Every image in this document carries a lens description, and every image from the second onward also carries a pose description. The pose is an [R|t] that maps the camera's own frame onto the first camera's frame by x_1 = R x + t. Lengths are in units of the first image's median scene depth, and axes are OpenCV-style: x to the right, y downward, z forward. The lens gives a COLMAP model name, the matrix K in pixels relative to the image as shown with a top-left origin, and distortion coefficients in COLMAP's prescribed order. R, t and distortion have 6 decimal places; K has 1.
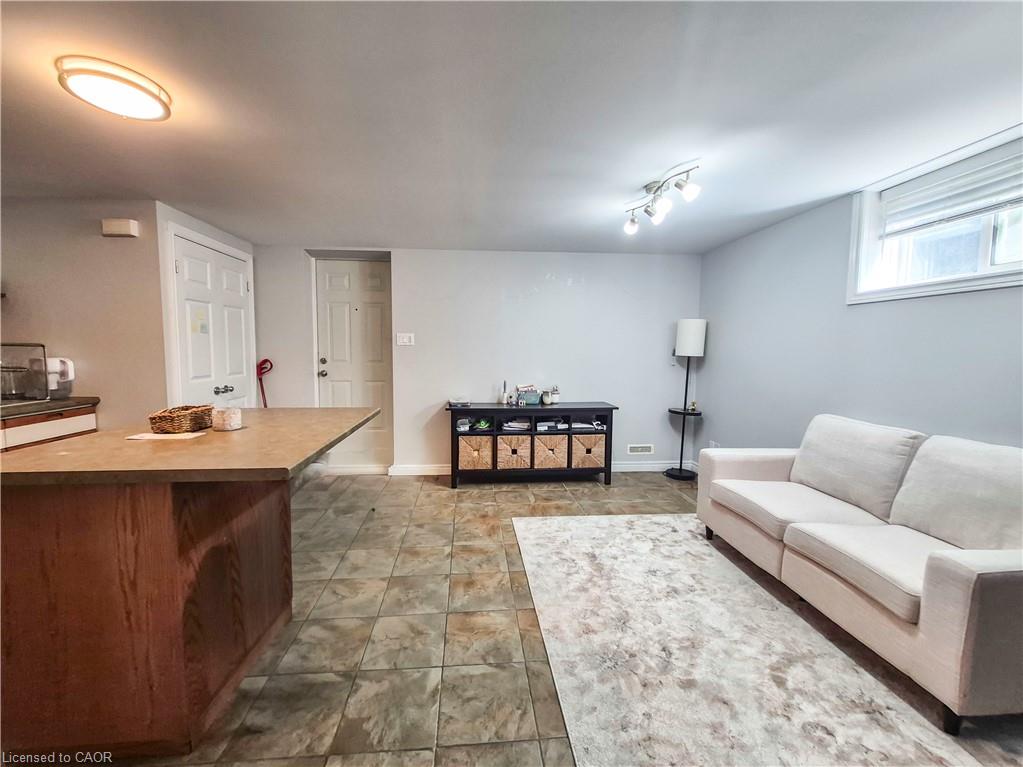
lens RADIAL K [[415.6, 0, 499.8], [0, 415.6, 381.1], [0, 0, 1]] dist [0.002011, 0.000038]
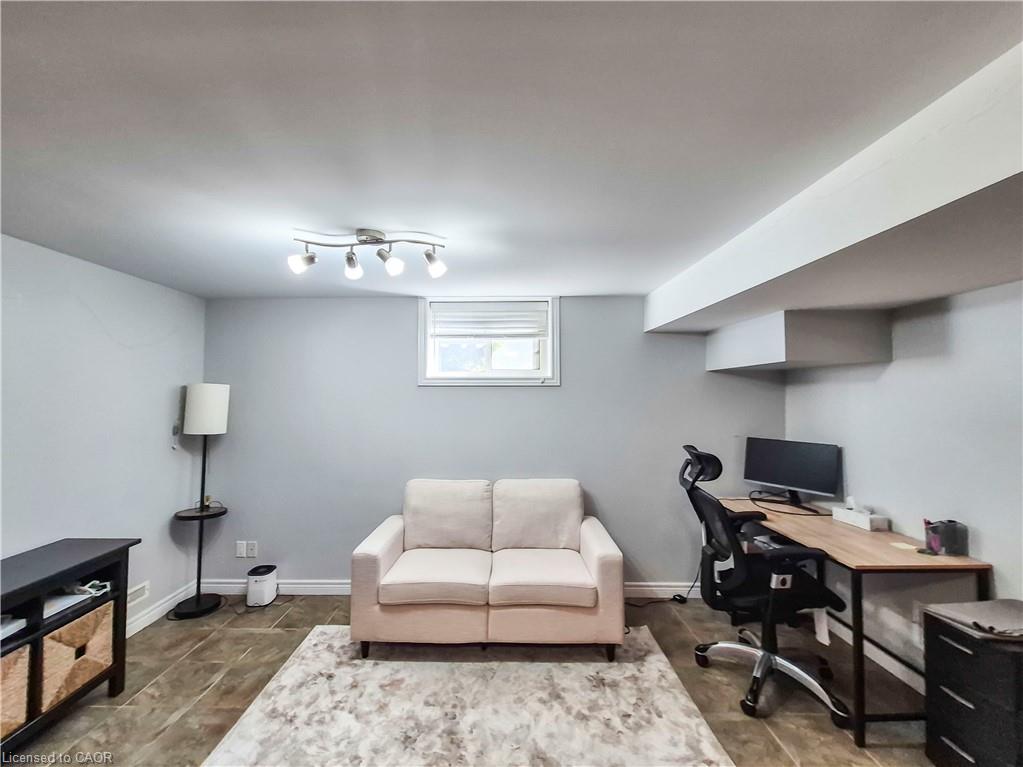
lens RADIAL K [[415.6, 0, 499.8], [0, 415.6, 381.1], [0, 0, 1]] dist [0.002011, 0.000038]
pose [[0.087046, 0.028387, 0.995800, -0.353251], [0.080843, 0.996096, -0.035462, -0.133687], [-0.992919, 0.083590, 0.084412, 0.657696]]
